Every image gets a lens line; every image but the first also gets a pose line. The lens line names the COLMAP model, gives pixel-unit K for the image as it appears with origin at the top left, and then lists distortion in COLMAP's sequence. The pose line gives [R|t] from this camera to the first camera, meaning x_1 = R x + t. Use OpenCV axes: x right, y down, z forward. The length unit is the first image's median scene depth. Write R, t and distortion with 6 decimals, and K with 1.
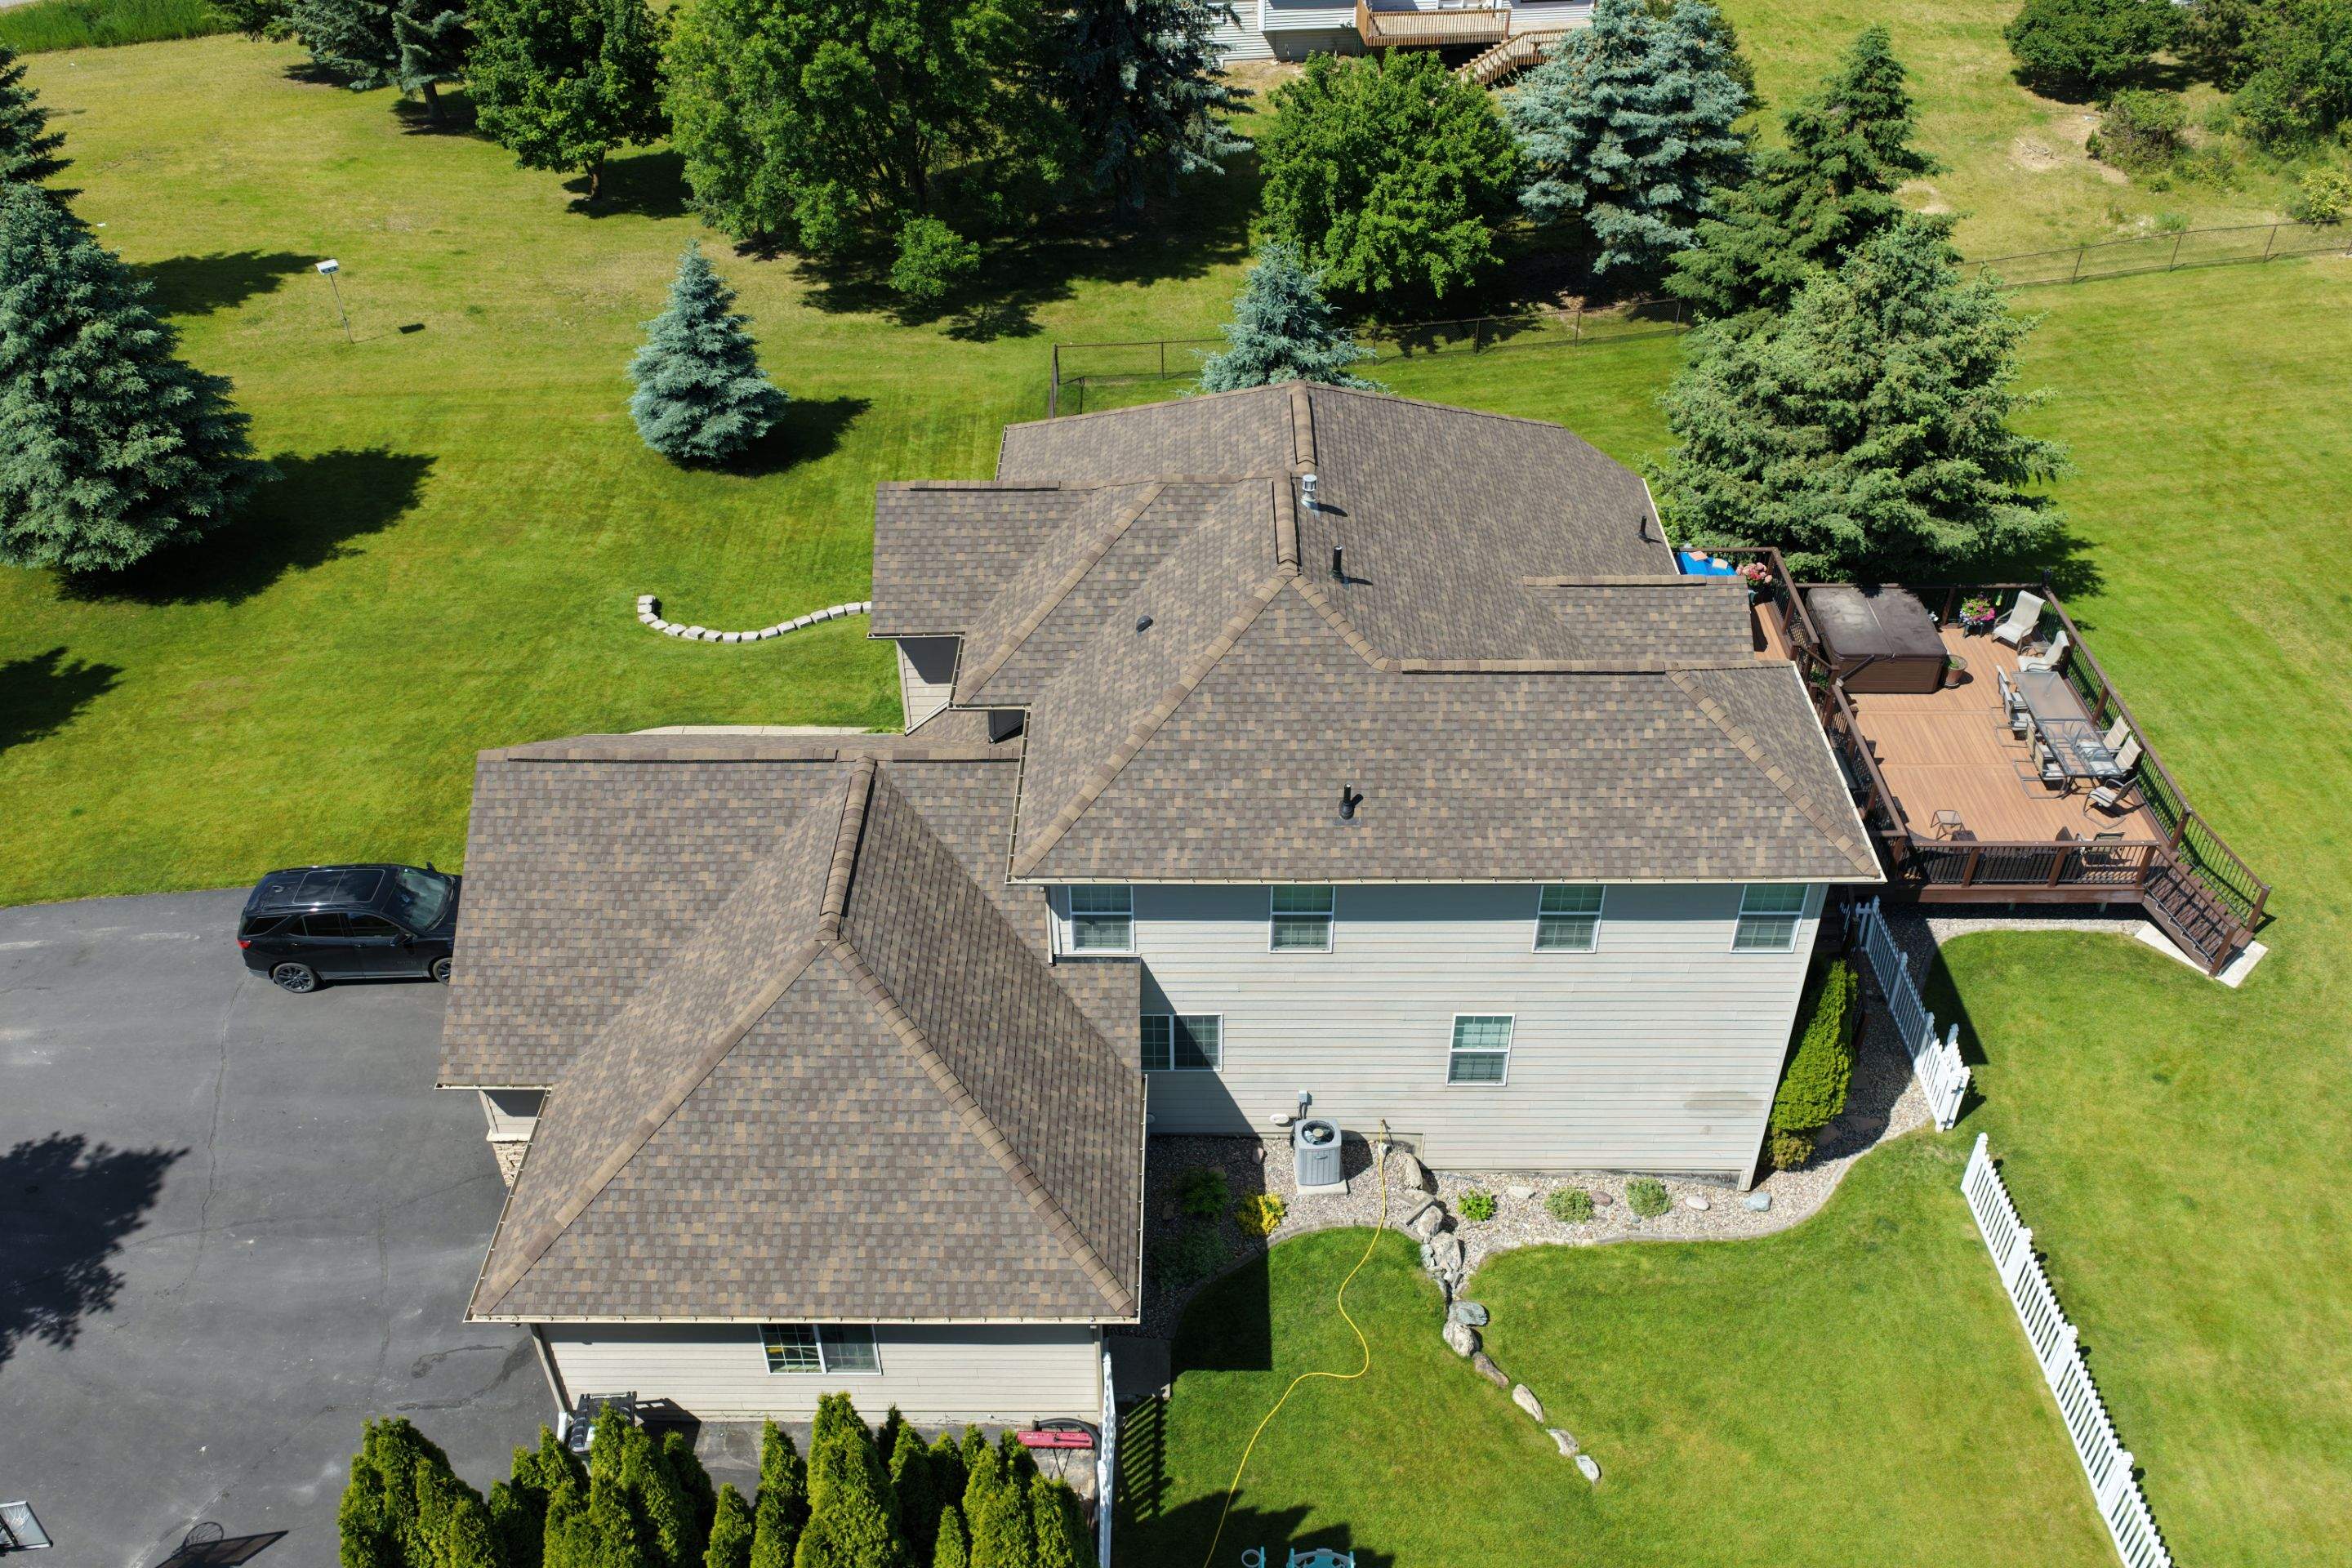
lens RADIAL K [[1946.4, 0, 1177.9], [0, 1946.4, 789.8], [0, 0, 1]] dist [-0.015294, 0.041105]
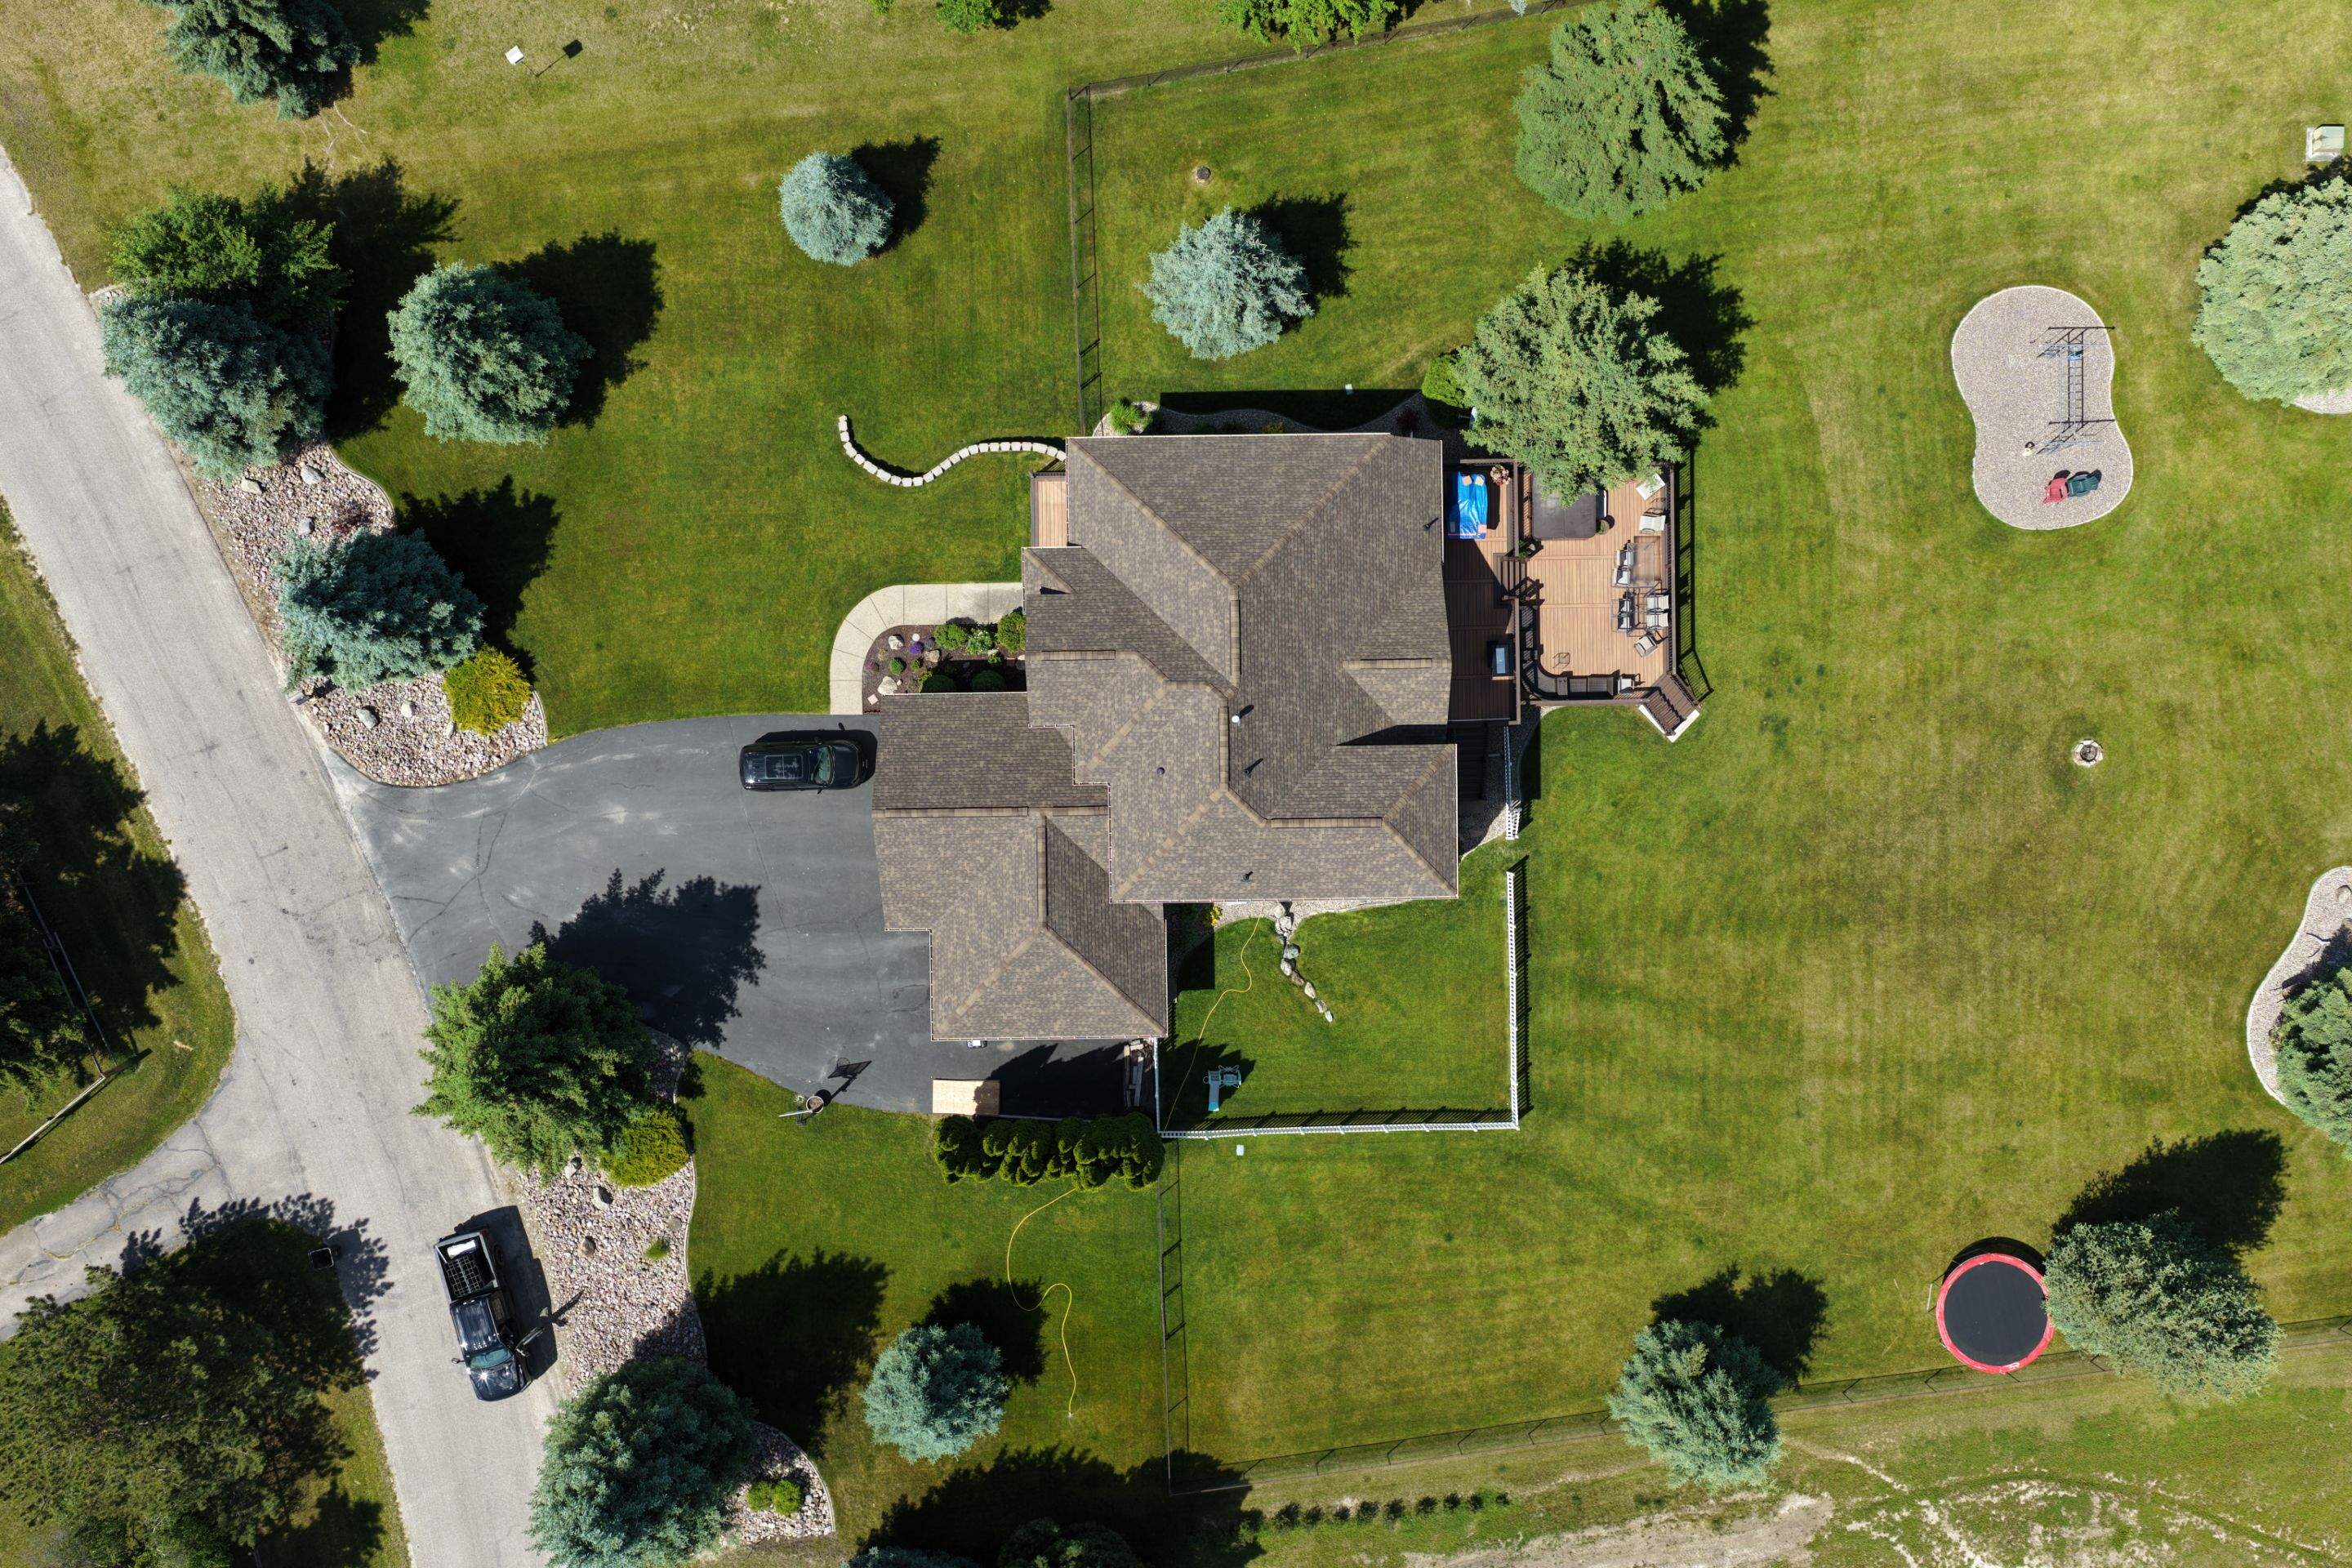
lens RADIAL K [[1946.4, 0, 1179.4], [0, 1946.4, 787.7], [0, 0, 1]] dist [-0.015294, 0.041105]
pose [[0.999738, -0.021810, 0.006997, -0.008167], [0.007695, 0.607534, 0.794256, -1.258800], [-0.021573, -0.793994, 0.607543, -0.255651]]
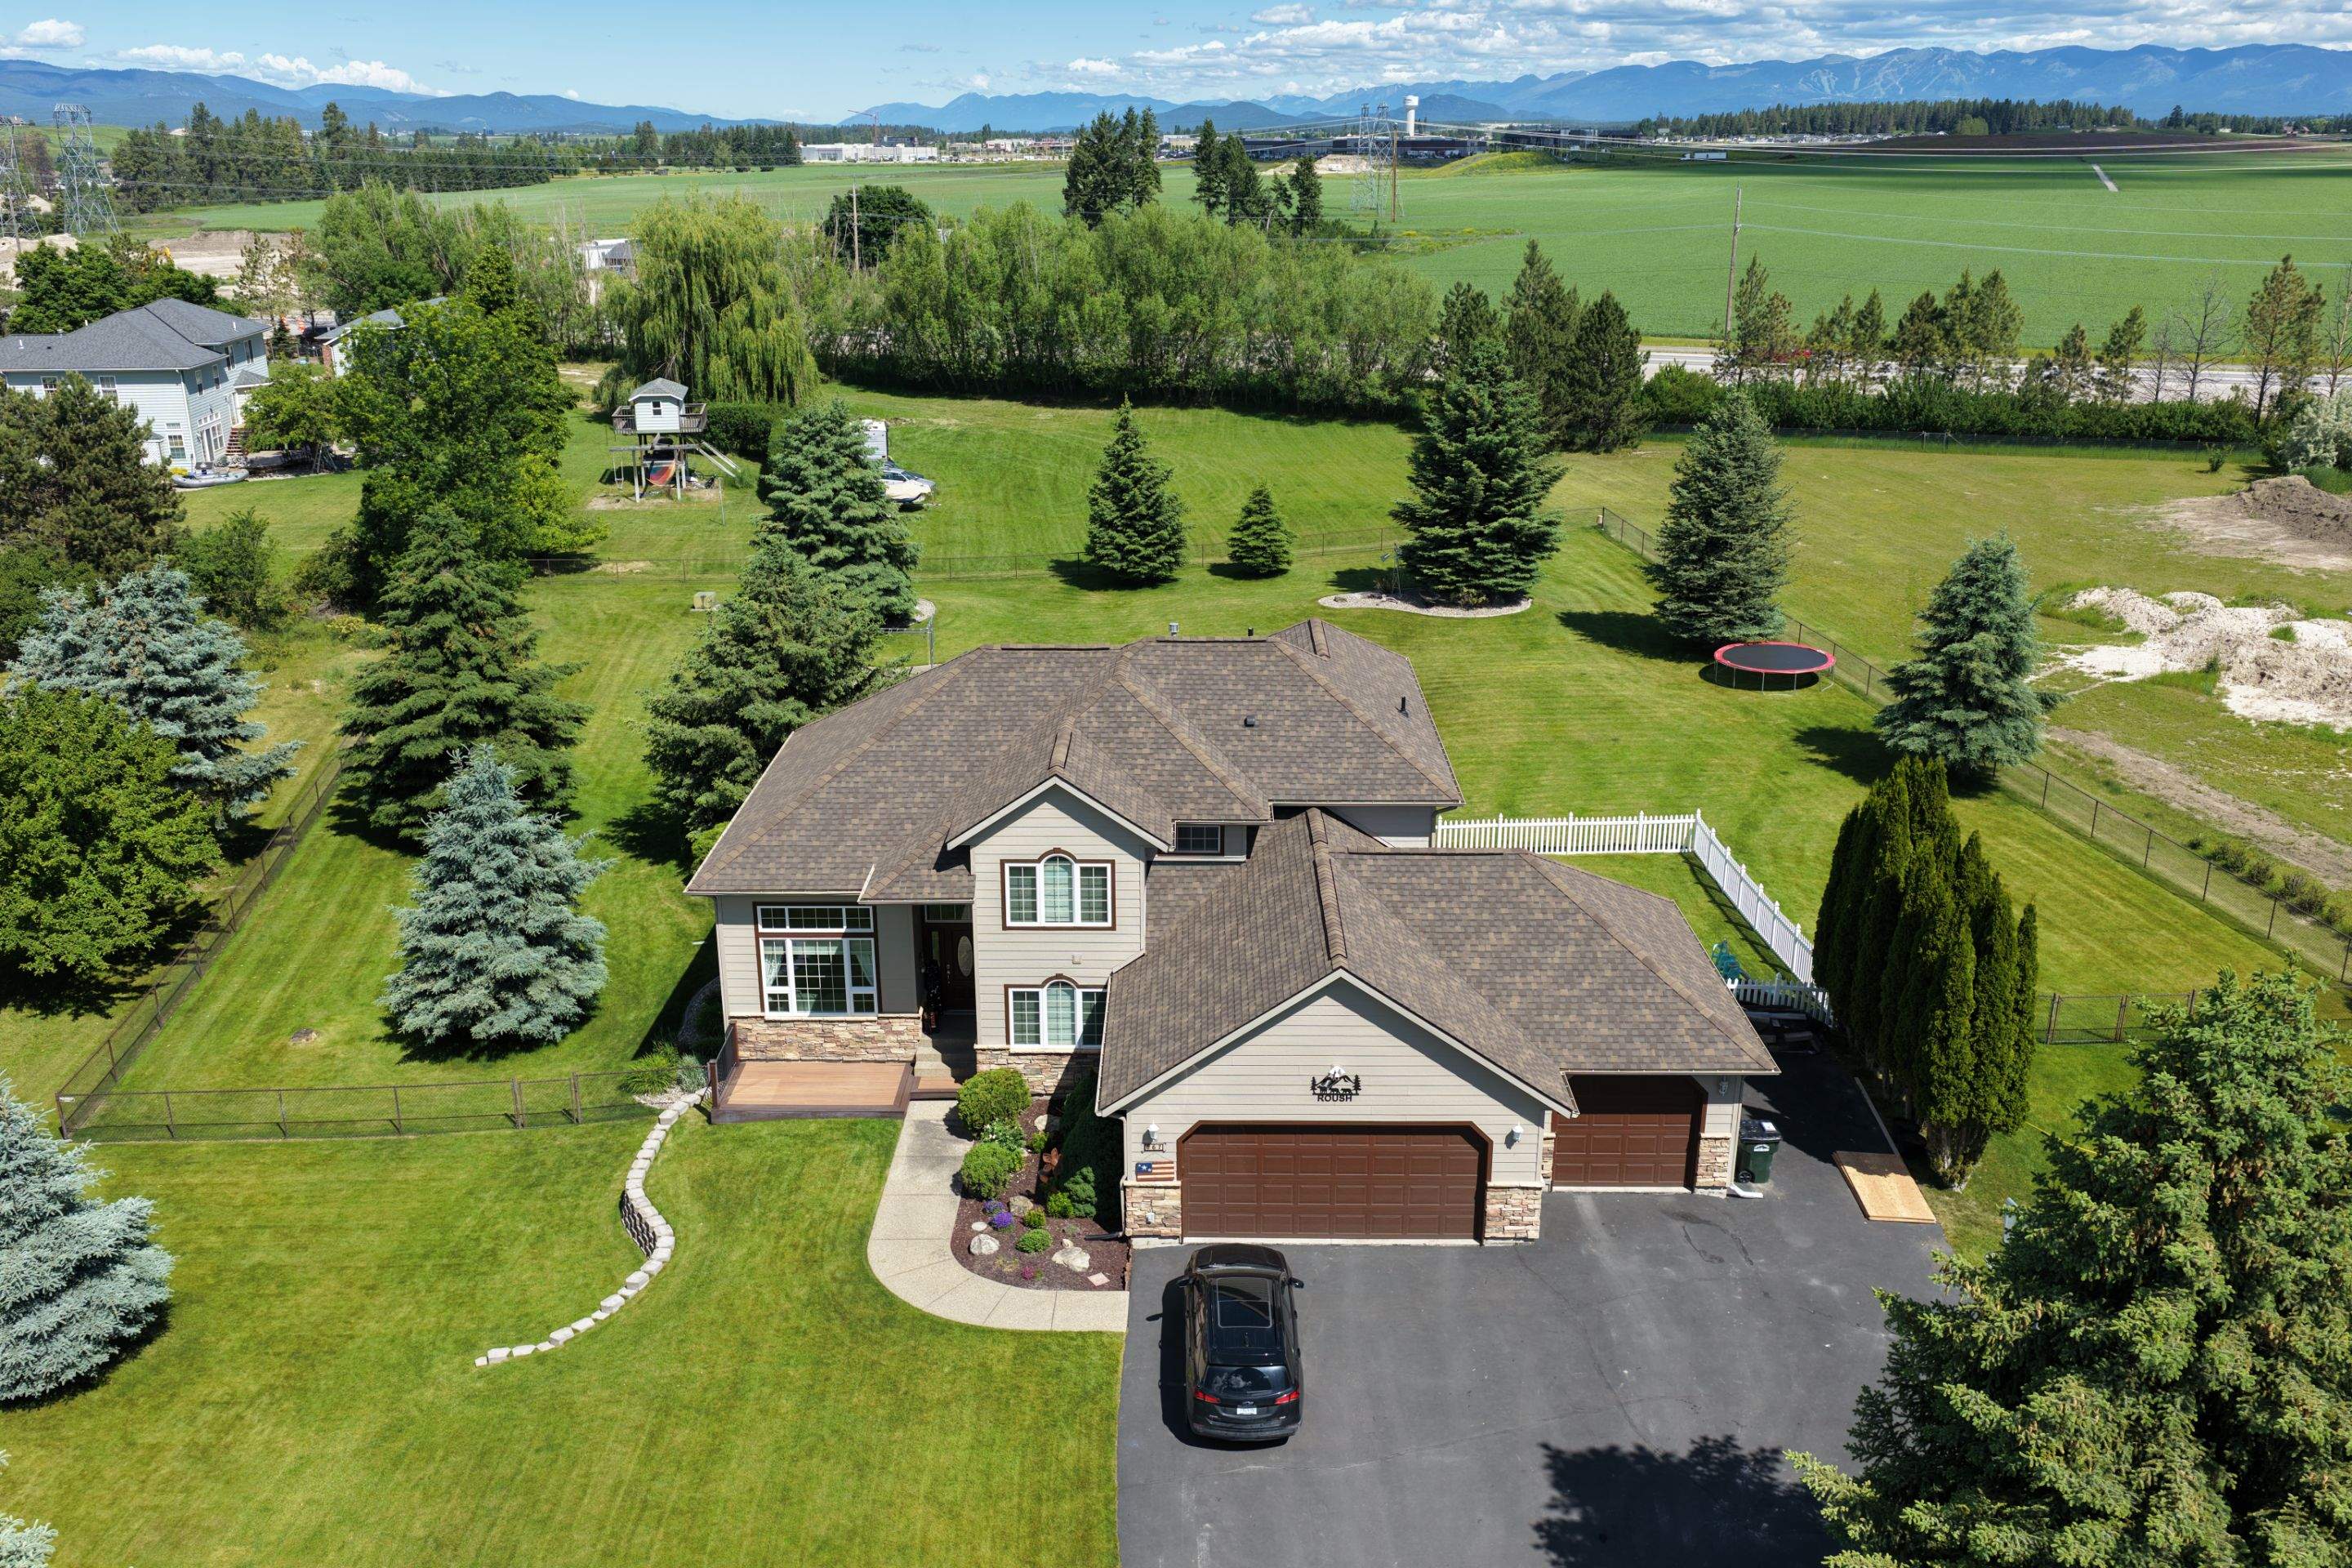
lens RADIAL K [[1946.4, 0, 1173.6], [0, 1946.4, 779.2], [0, 0, 1]] dist [-0.015294, 0.041105]
pose [[0.005292, -0.307923, 0.951397, -0.955119], [0.615423, 0.750895, 0.239606, -0.295056], [-0.788179, 0.584243, 0.193477, 0.536361]]
